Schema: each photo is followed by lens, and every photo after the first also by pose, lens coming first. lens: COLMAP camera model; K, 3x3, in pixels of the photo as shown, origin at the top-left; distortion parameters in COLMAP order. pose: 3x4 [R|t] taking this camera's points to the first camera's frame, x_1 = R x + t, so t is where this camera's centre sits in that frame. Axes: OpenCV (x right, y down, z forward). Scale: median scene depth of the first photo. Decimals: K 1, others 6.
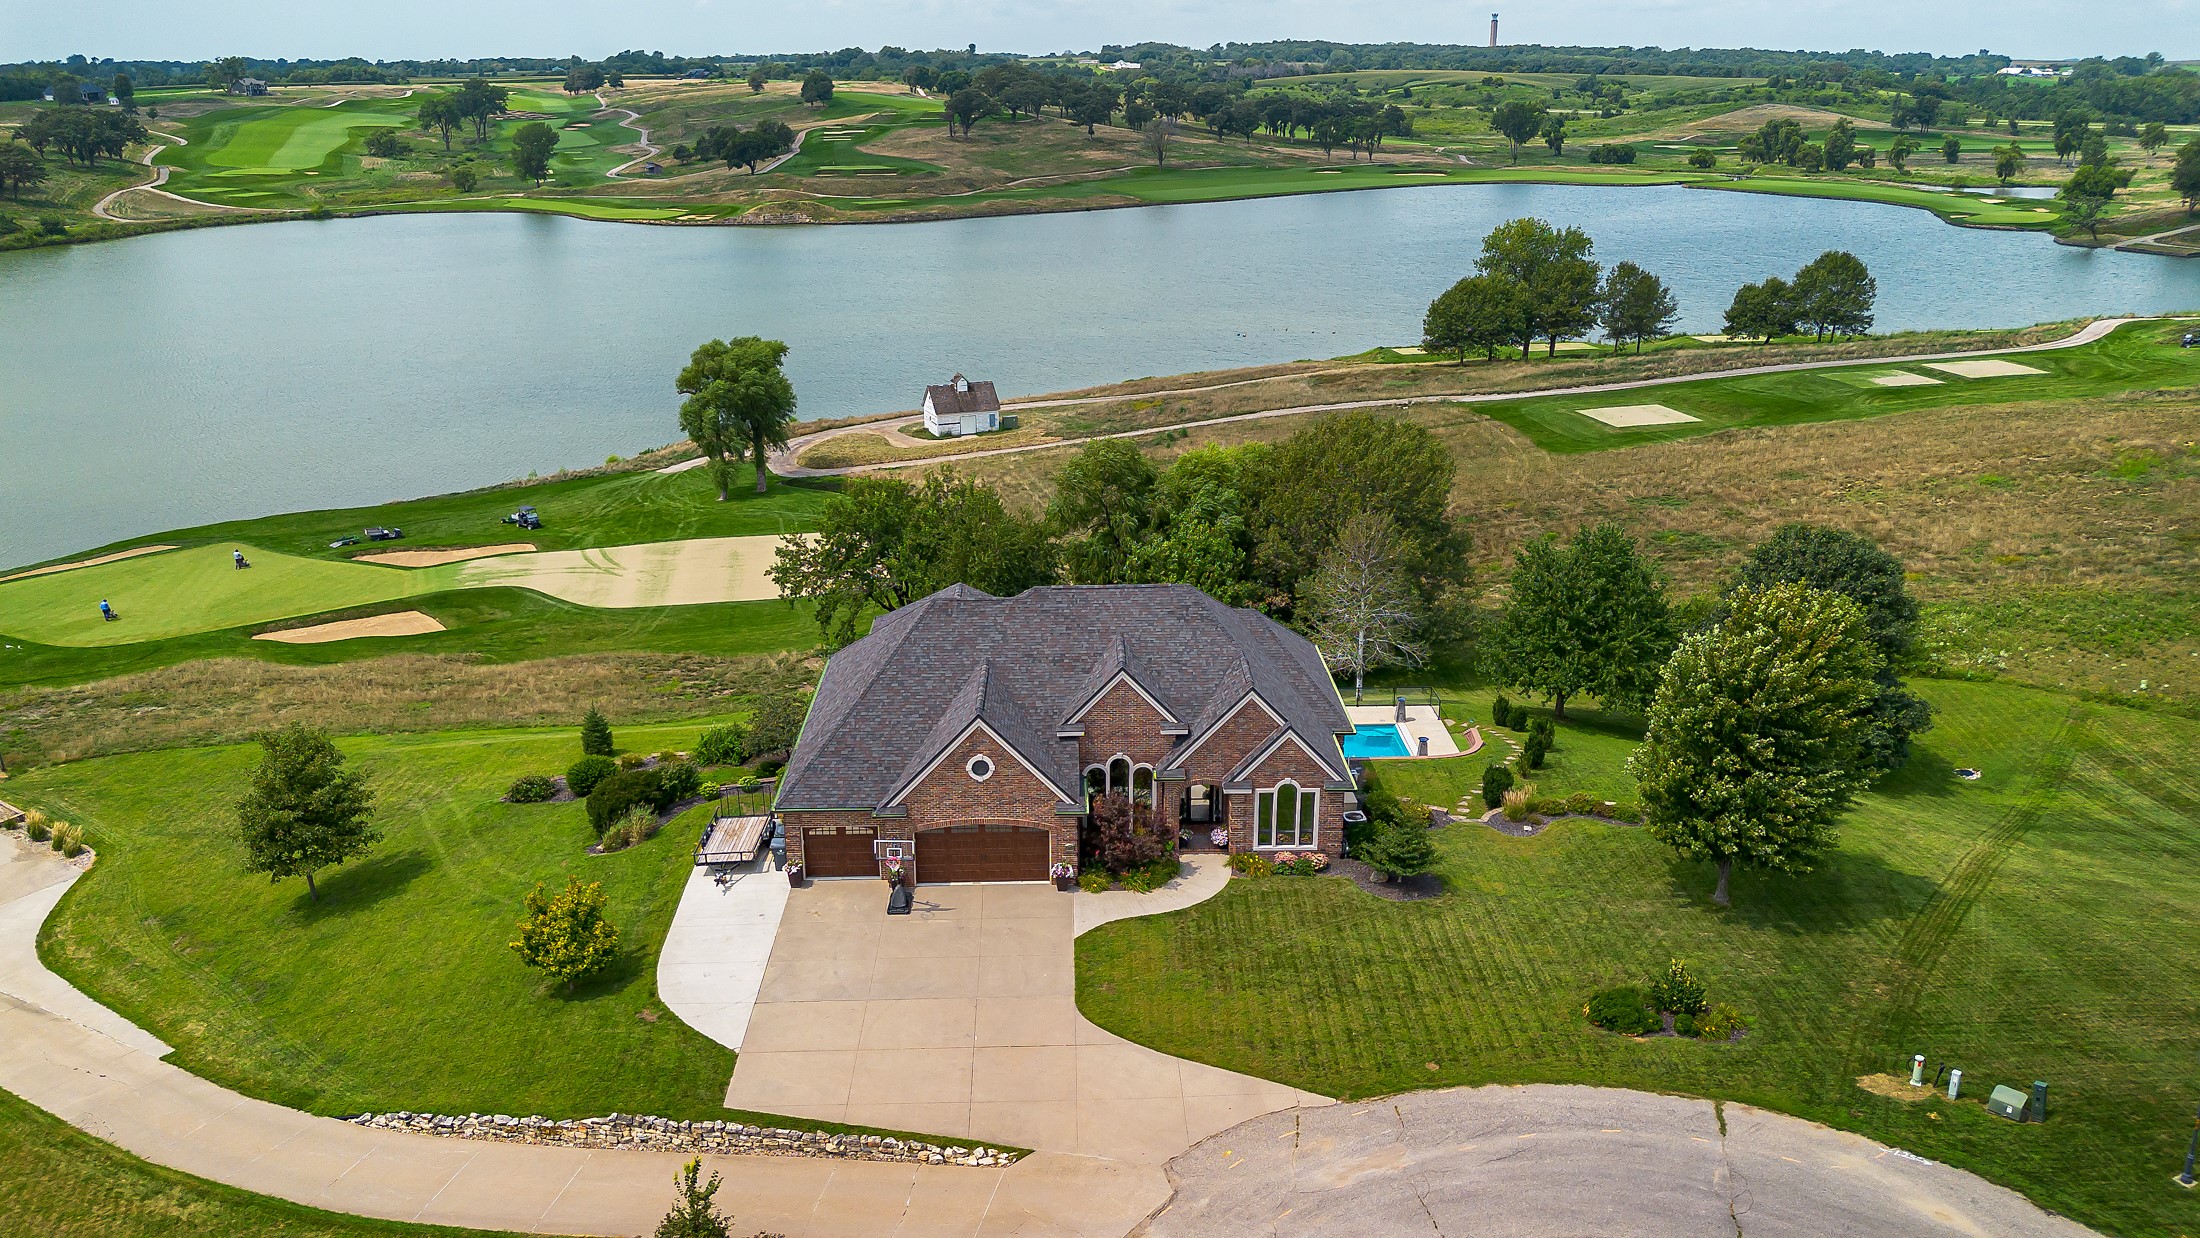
lens RADIAL K [[1654.6, 0, 1100.0], [0, 1654.6, 619.0], [0, 0, 1]] dist [0.000977, -0.001504]
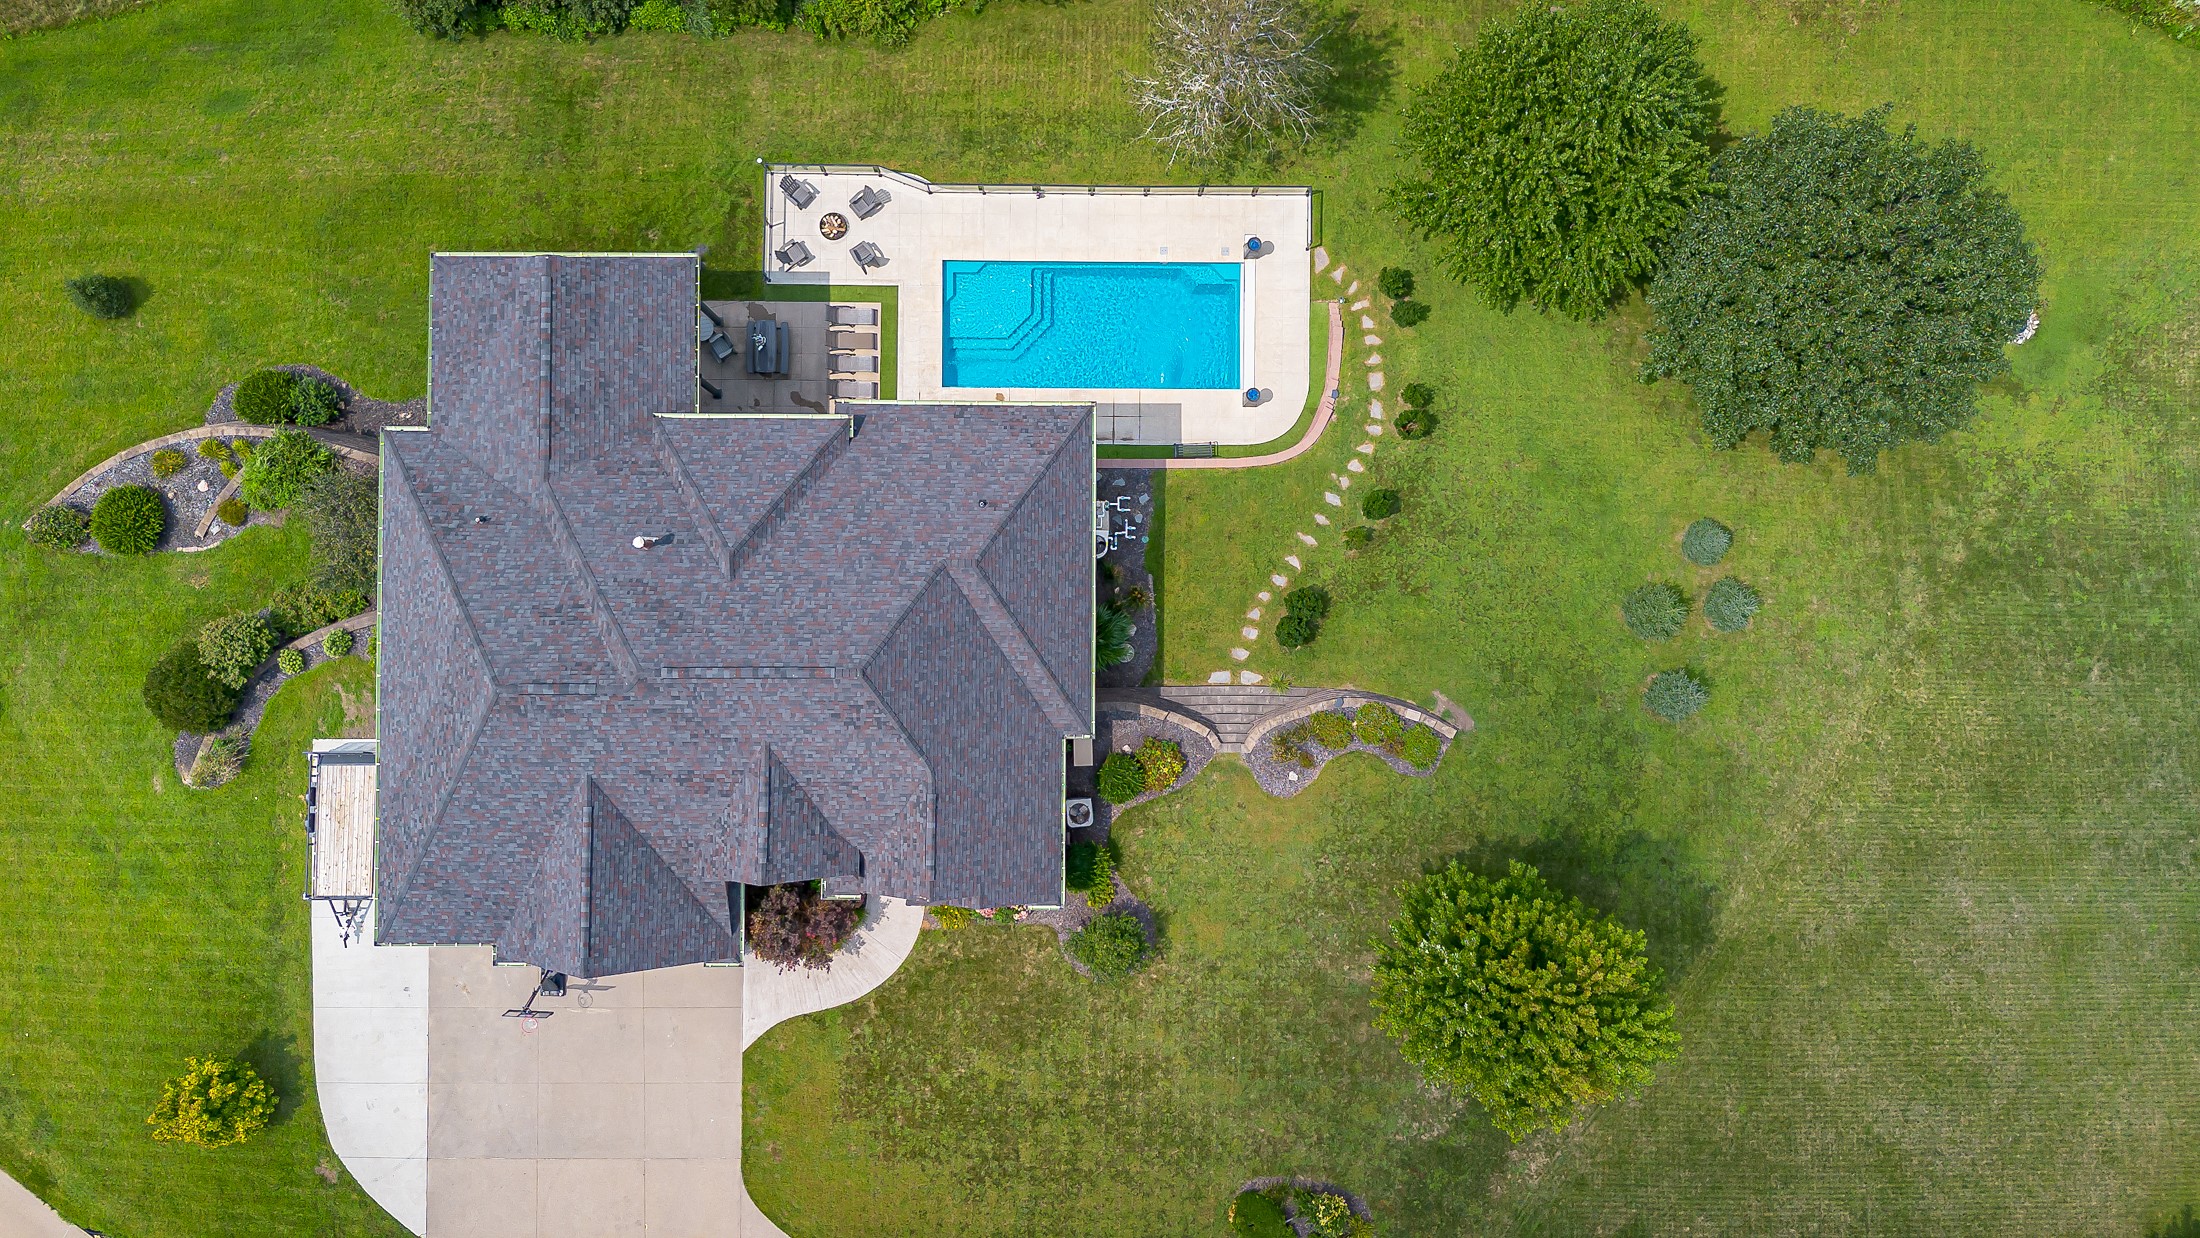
lens RADIAL K [[1654.6, 0, 1100.0], [0, 1654.6, 619.0], [0, 0, 1]] dist [0.000977, -0.001504]
pose [[0.998949, 0.044295, 0.011745, 0.156831], [-0.025831, 0.332568, 0.942726, -0.741143], [0.037852, -0.942039, 0.333362, 0.862164]]
